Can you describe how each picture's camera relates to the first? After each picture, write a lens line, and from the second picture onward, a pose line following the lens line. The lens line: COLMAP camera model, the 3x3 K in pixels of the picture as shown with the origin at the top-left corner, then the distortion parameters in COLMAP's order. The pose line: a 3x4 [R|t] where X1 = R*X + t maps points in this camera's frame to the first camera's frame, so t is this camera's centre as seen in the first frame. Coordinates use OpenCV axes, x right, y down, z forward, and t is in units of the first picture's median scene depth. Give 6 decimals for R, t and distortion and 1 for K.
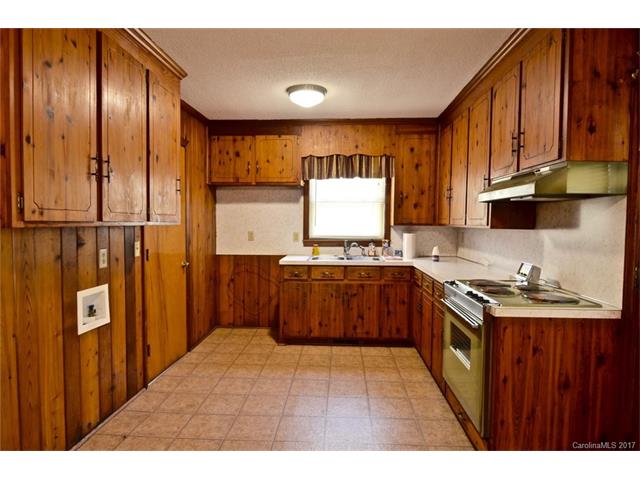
lens RADIAL K [[376.7, 0, 320.0], [0, 376.7, 240.0], [0, 0, 1]] dist [0.000522, -0.014982]
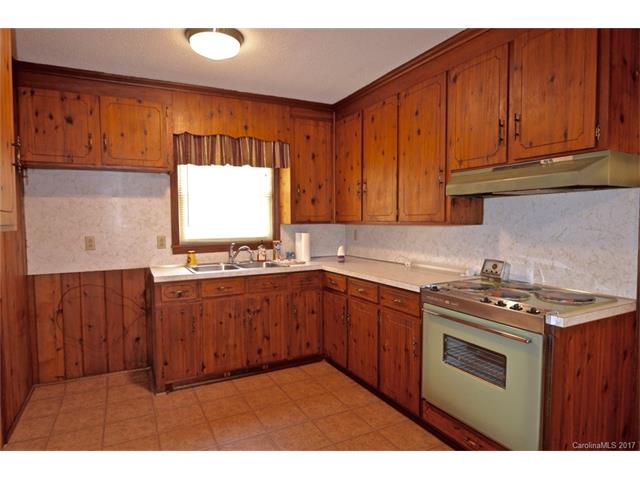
lens RADIAL K [[376.7, 0, 320.0], [0, 376.7, 240.0], [0, 0, 1]] dist [0.000522, -0.014982]
pose [[0.867411, -0.042313, 0.495791, -0.176058], [0.040075, 0.999082, 0.015154, -0.012080], [-0.495977, 0.006724, 0.868310, 0.221532]]
